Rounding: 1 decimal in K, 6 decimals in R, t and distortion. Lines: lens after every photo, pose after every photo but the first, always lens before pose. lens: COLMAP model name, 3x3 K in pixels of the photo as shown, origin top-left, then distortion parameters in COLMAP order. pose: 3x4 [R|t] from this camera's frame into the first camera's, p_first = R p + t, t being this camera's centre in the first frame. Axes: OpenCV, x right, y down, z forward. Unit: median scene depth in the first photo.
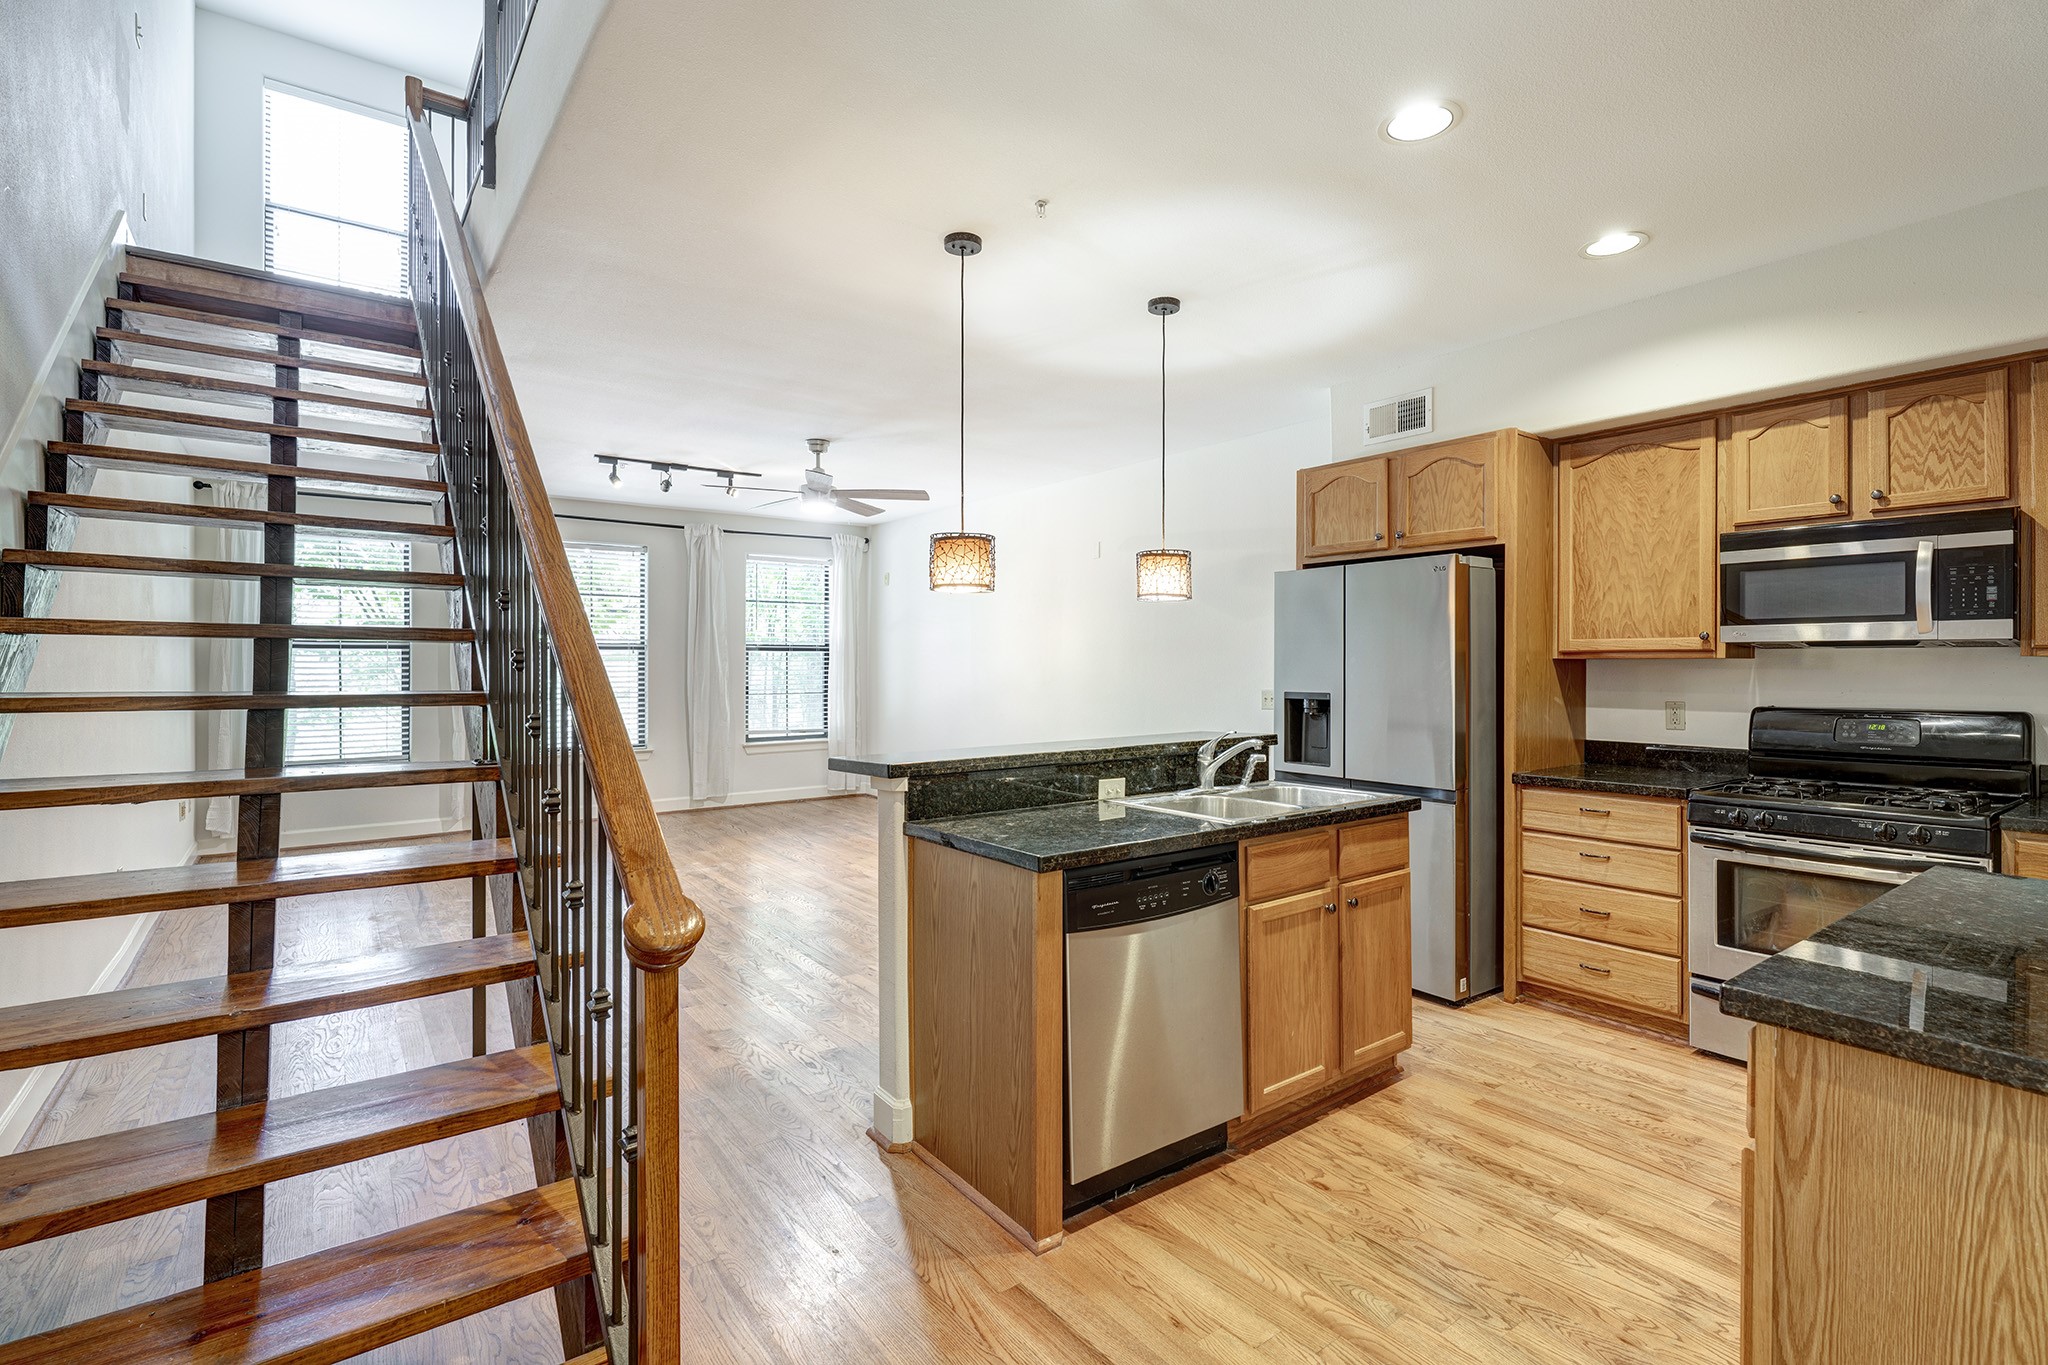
lens RADIAL K [[951.1, 0, 1020.9], [0, 951.1, 674.8], [0, 0, 1]] dist [-0.001770, -0.000150]
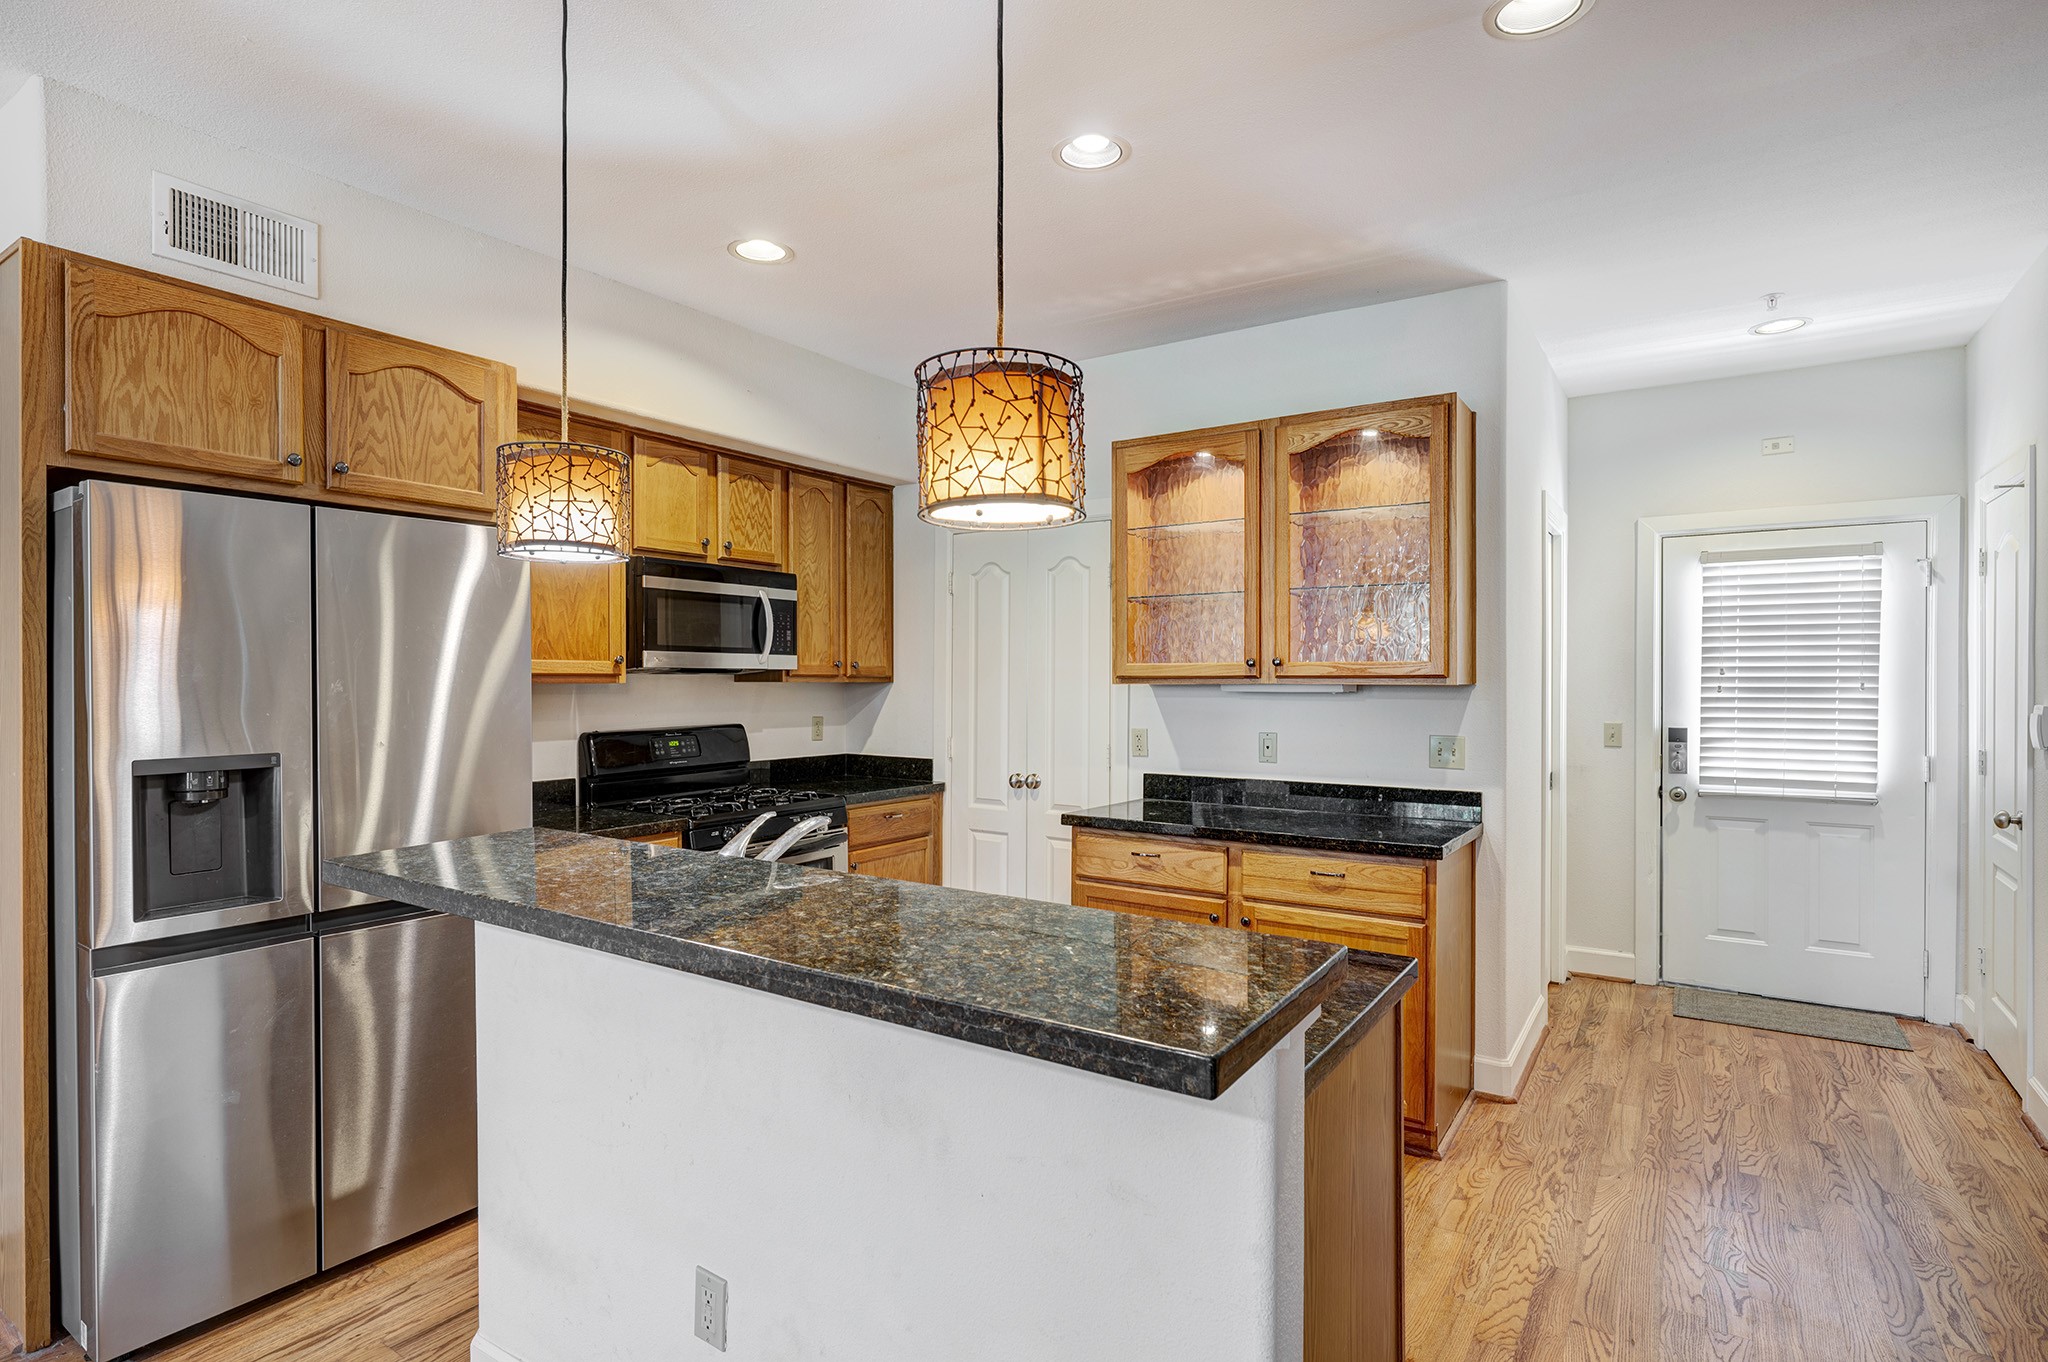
lens RADIAL K [[1055.3, 0, 1024.7], [0, 1055.3, 681.0], [0, 0, 1]] dist [-0.000320, 0.000074]
pose [[-0.352121, -0.001862, 0.935953, -0.359529], [0.009109, 0.999944, 0.005417, -0.019696], [-0.935910, 0.010433, -0.352085, 0.883030]]
